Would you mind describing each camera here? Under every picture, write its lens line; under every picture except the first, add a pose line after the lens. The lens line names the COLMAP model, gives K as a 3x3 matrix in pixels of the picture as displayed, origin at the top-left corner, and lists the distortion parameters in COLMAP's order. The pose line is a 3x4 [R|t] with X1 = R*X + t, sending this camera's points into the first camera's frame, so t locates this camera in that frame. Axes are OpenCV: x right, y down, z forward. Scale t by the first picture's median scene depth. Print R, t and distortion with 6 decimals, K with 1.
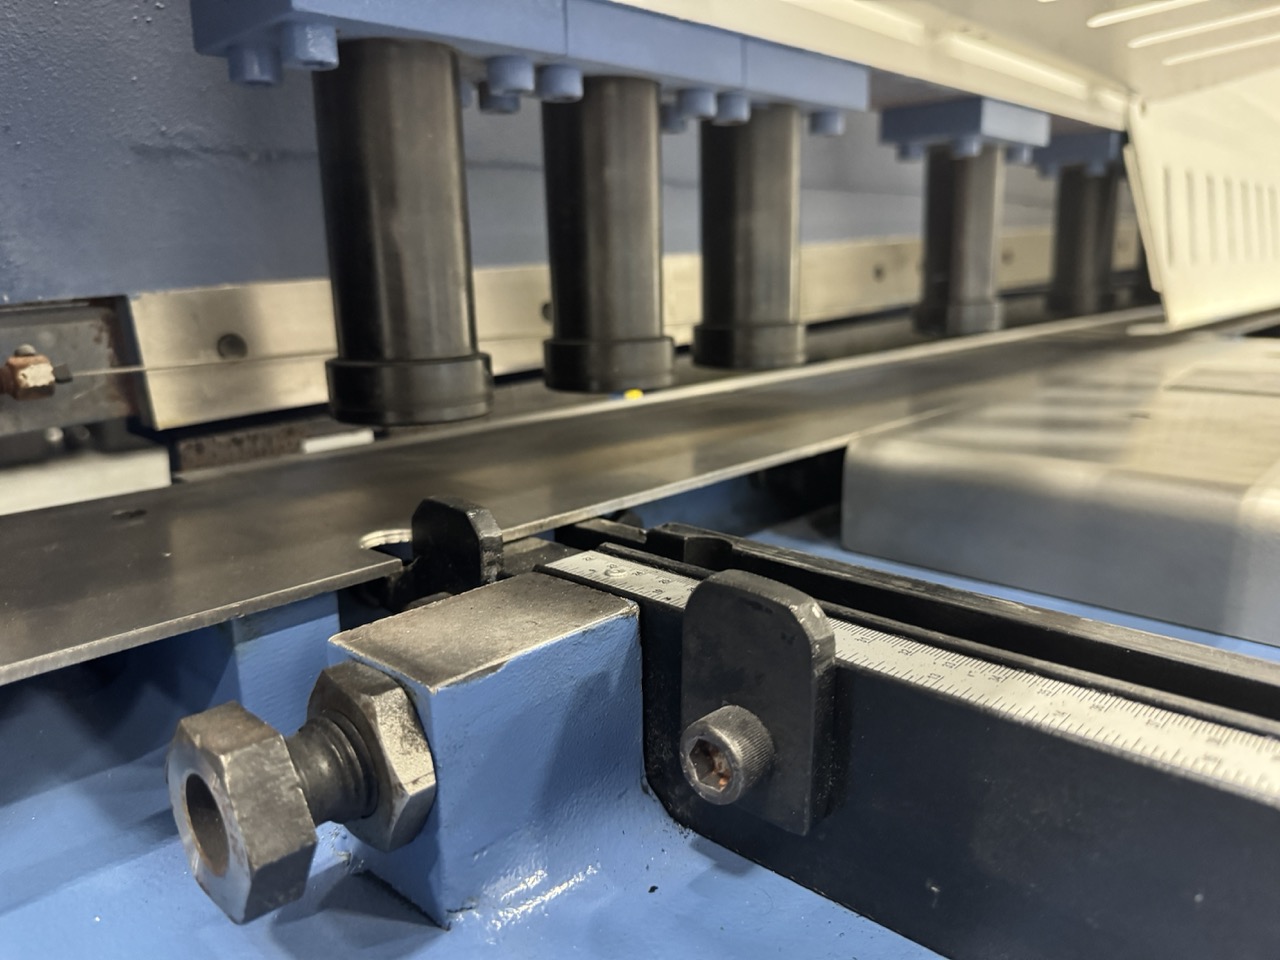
lens RADIAL K [[945.5, 0, 633.4], [0, 945.5, 477.6], [0, 0, 1]] dist [0.065599, -0.039342]
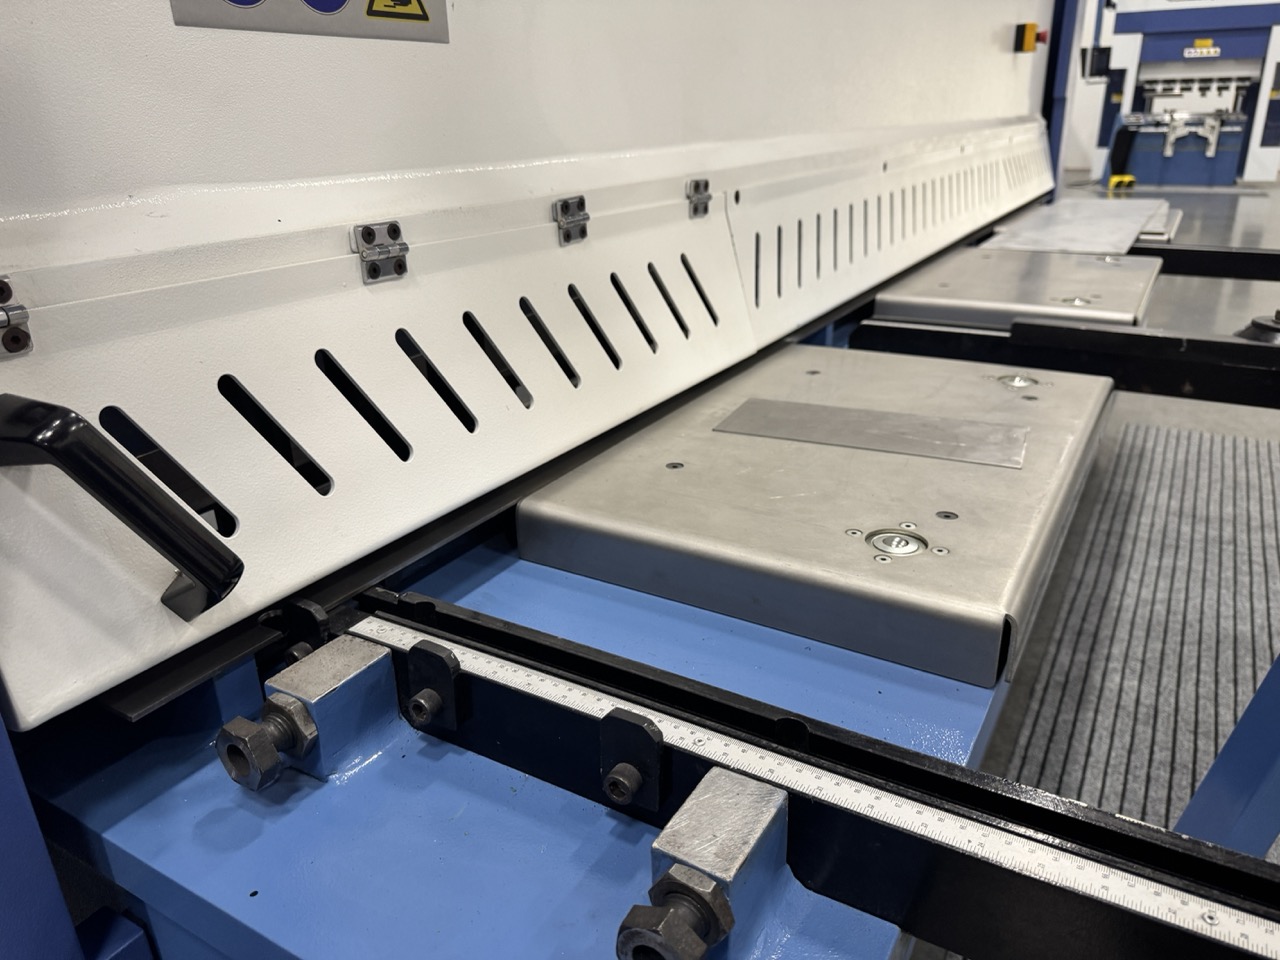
lens RADIAL K [[945.5, 0, 647.1], [0, 945.5, 480.9], [0, 0, 1]] dist [0.065599, -0.039342]
pose [[0.973026, -0.092066, 0.211527, 0.193789], [0.060331, 0.986558, 0.151867, -0.725316], [-0.222665, -0.135009, 0.965501, -1.701171]]
